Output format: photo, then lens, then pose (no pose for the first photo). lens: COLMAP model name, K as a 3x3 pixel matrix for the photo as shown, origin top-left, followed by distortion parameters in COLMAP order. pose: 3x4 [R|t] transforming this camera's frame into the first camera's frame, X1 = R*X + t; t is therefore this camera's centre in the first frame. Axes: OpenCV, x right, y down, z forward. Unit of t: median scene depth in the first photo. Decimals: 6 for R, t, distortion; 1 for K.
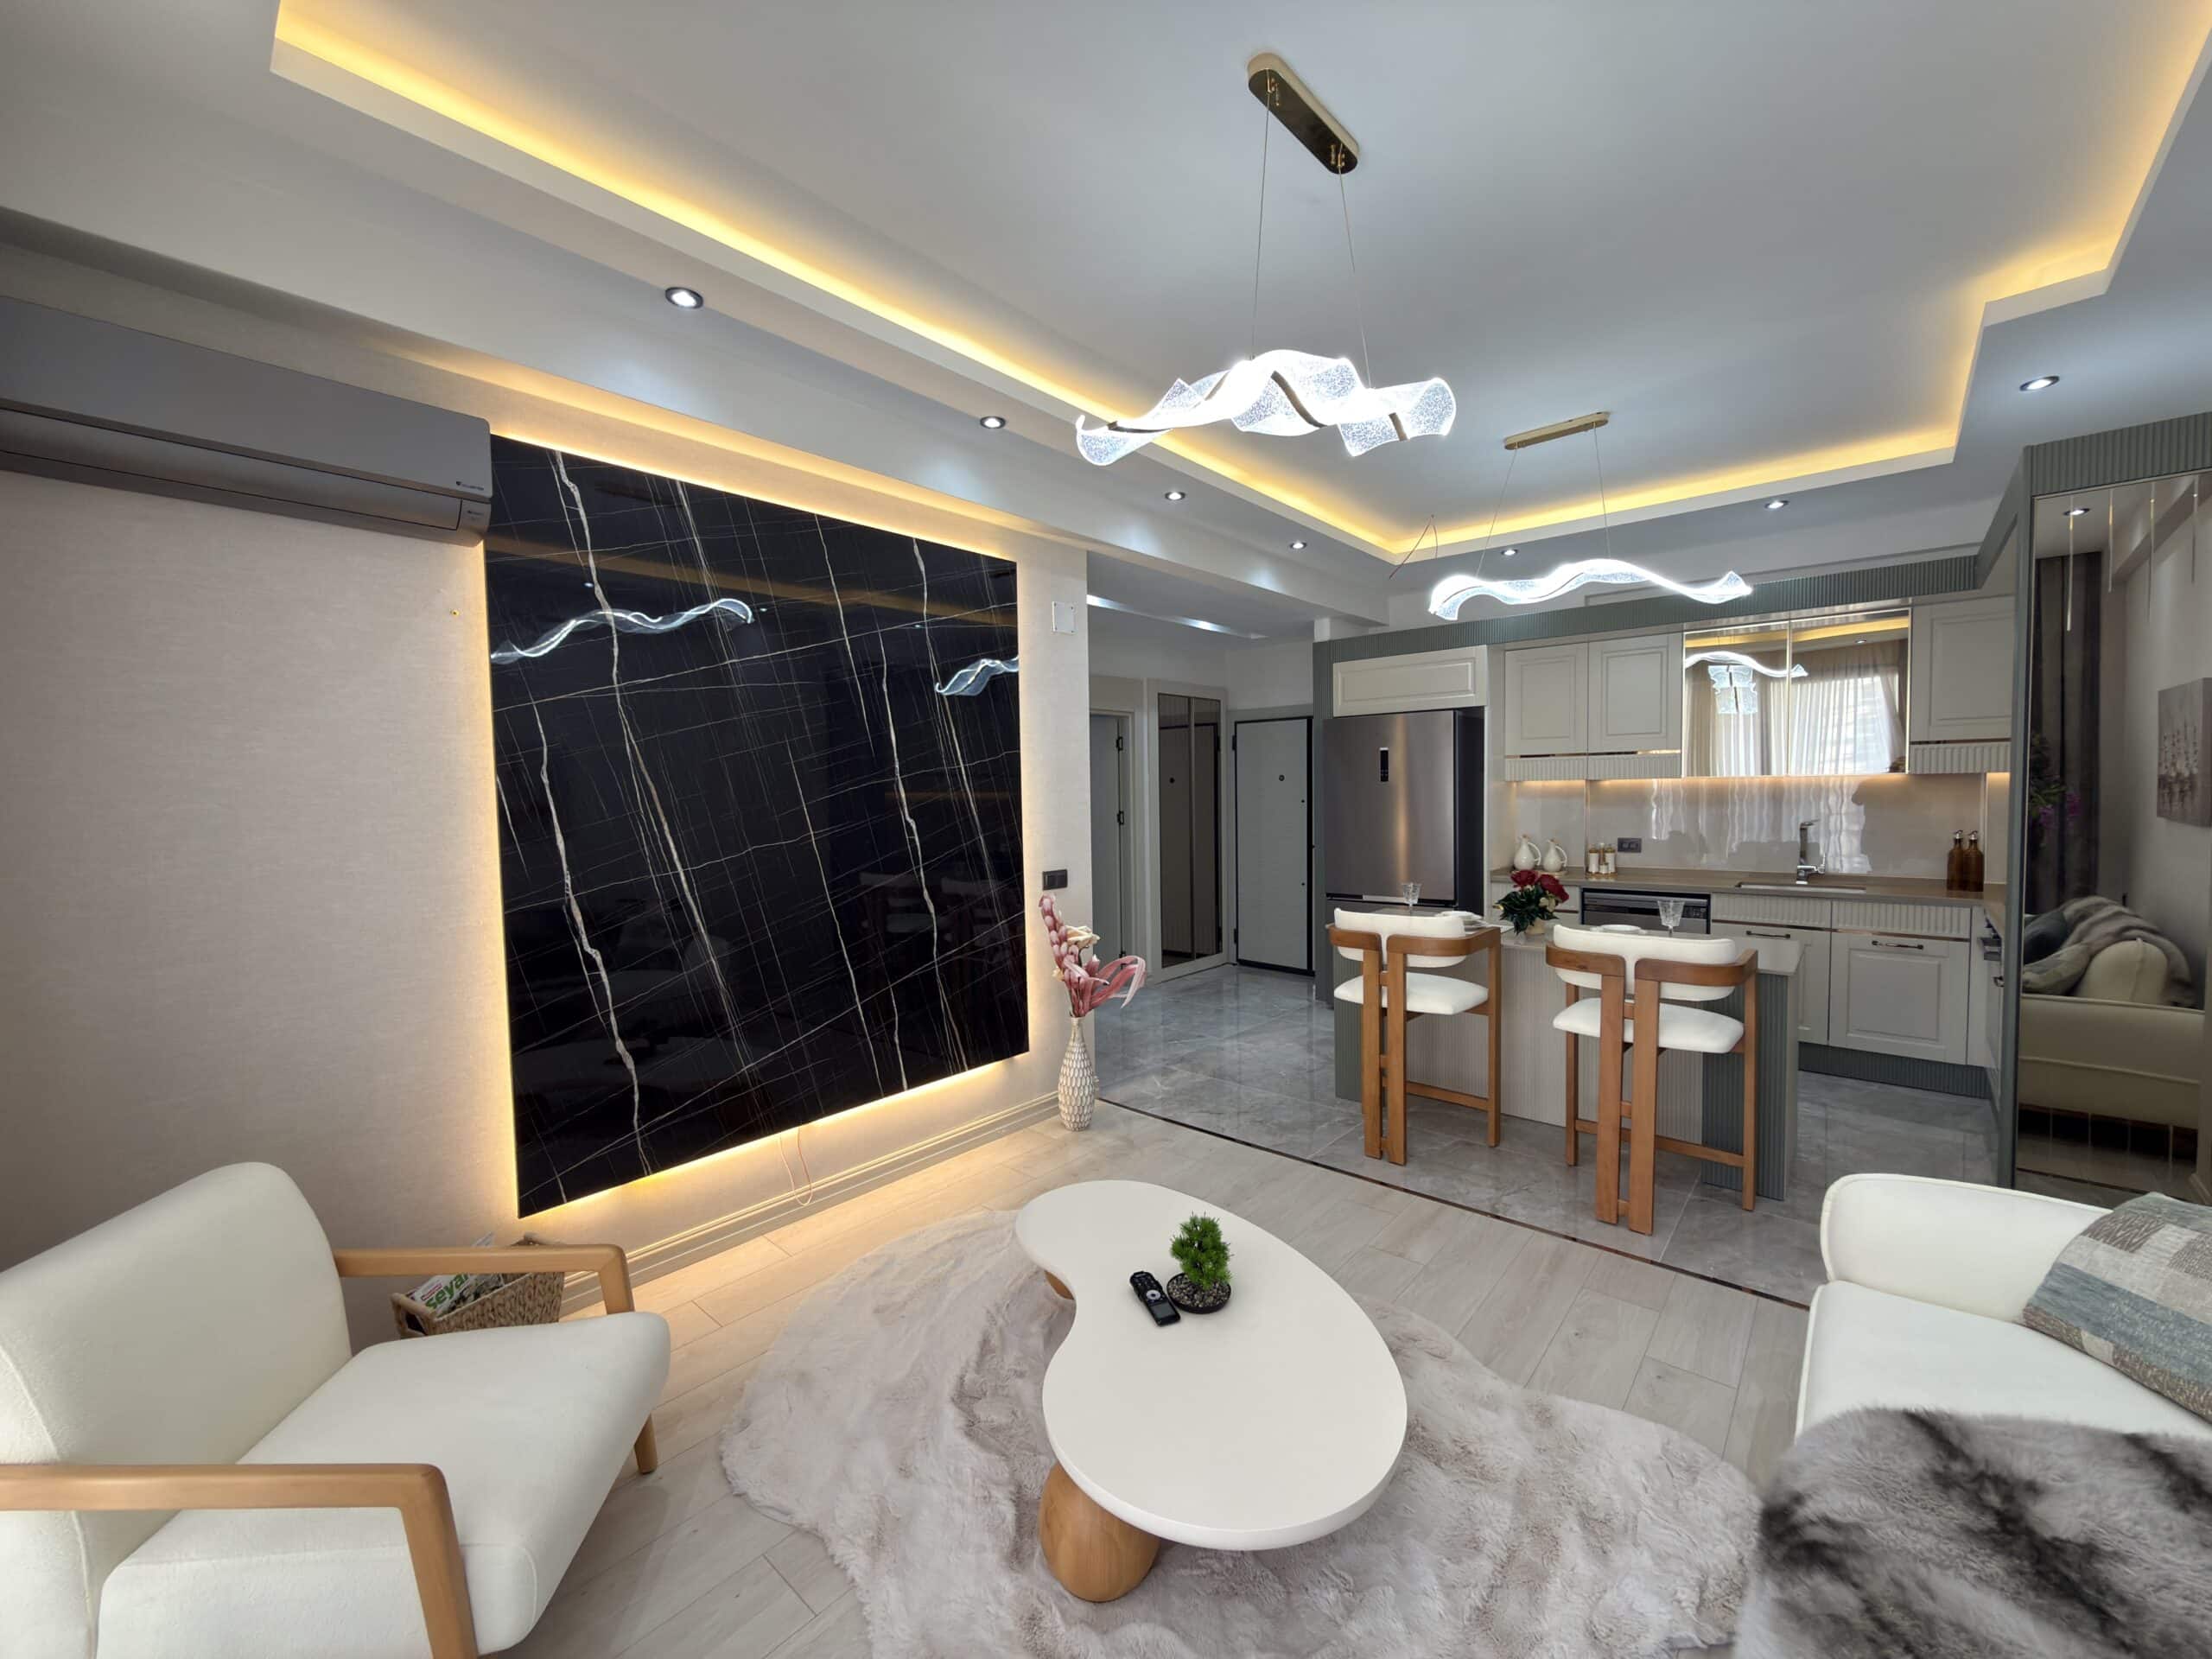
lens RADIAL K [[875.6, 0, 1107.3], [0, 875.6, 825.6], [0, 0, 1]] dist [0.000309, -0.000192]
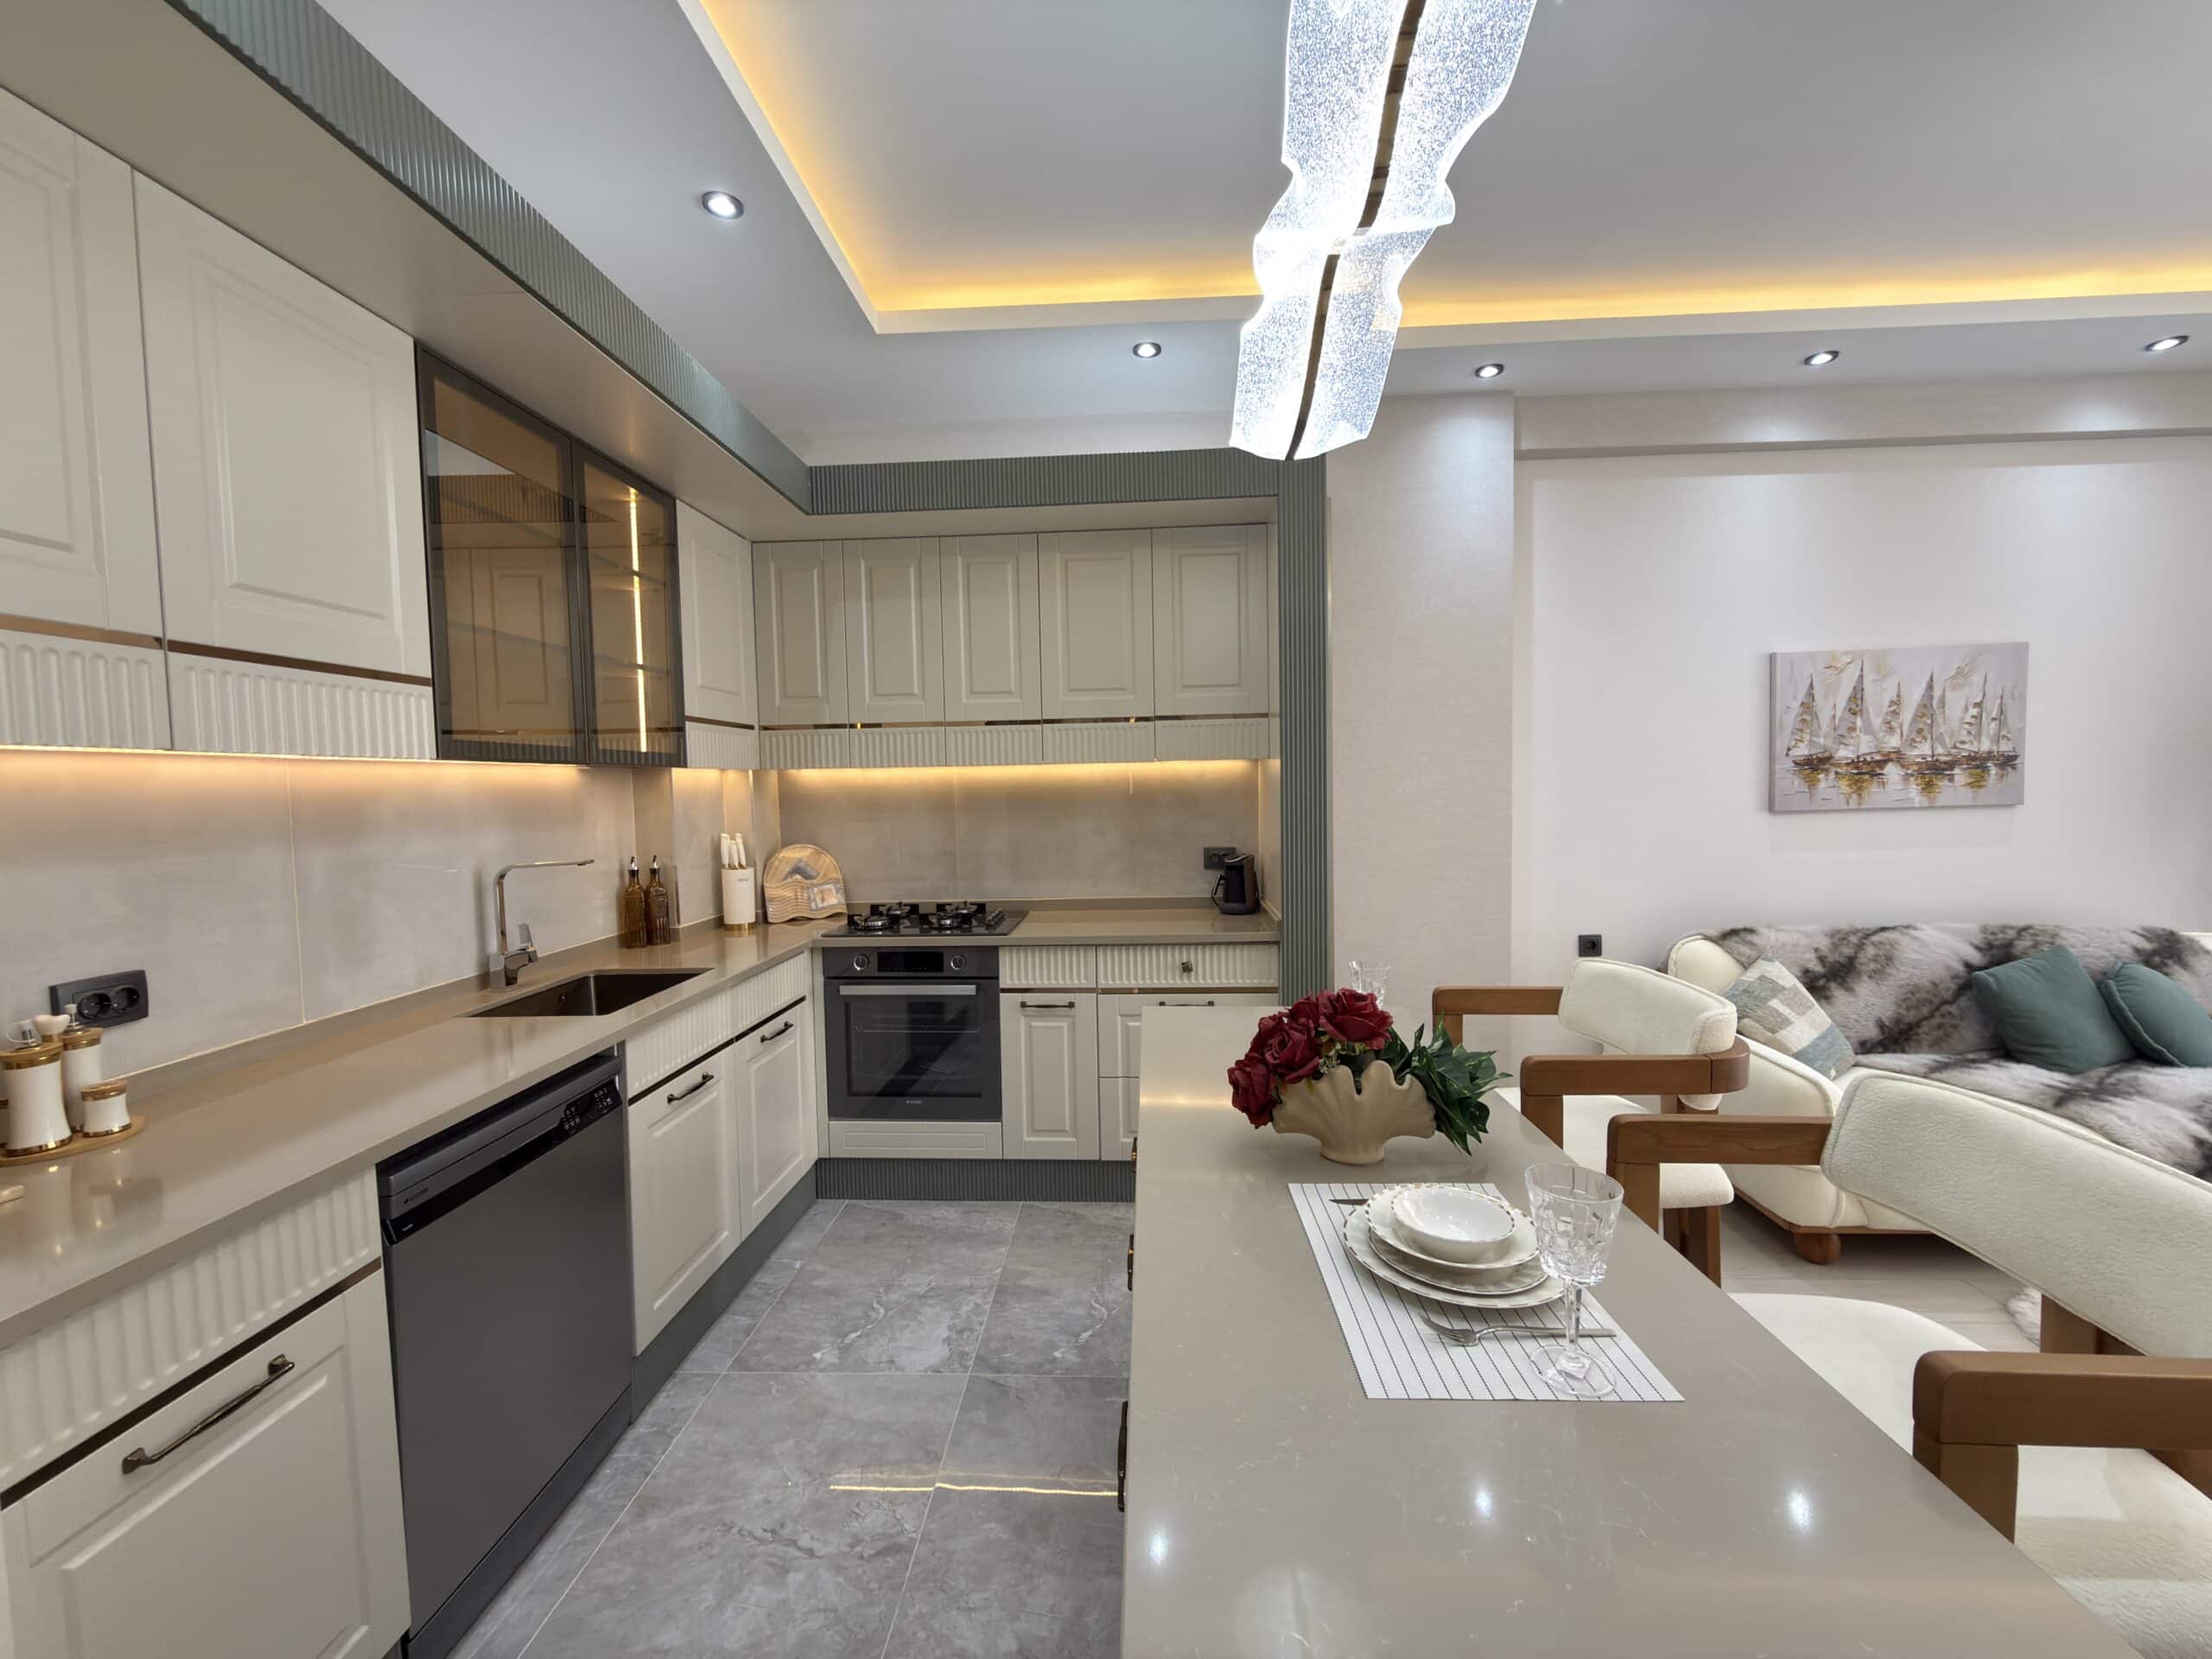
lens RADIAL K [[875.6, 0, 1109.1], [0, 875.6, 828.1], [0, 0, 1]] dist [0.000309, -0.000192]
pose [[-0.624250, -0.010798, 0.781150, 0.297577], [0.061898, 0.996077, 0.063234, -0.045657], [-0.778769, 0.087826, -0.621133, 1.427679]]
